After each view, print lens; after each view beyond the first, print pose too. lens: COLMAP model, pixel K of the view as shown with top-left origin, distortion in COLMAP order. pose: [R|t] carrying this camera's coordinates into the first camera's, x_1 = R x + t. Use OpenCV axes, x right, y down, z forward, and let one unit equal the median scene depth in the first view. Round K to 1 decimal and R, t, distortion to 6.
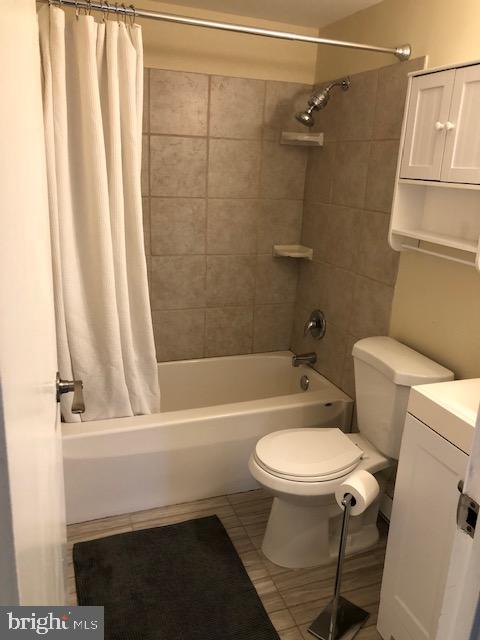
lens RADIAL K [[528.2, 0, 242.7], [0, 528.2, 316.9], [0, 0, 1]] dist [0.084448, -0.113312]
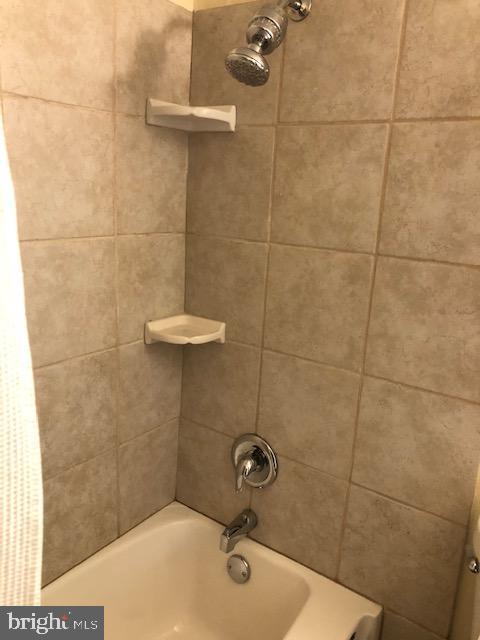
lens RADIAL K [[528.2, 0, 242.7], [0, 528.2, 316.9], [0, 0, 1]] dist [0.084448, -0.113312]
pose [[0.832577, -0.134757, 0.537268, -0.143241], [0.139741, 0.989681, 0.031680, -0.152138], [-0.535993, 0.048702, 0.842816, 0.548401]]
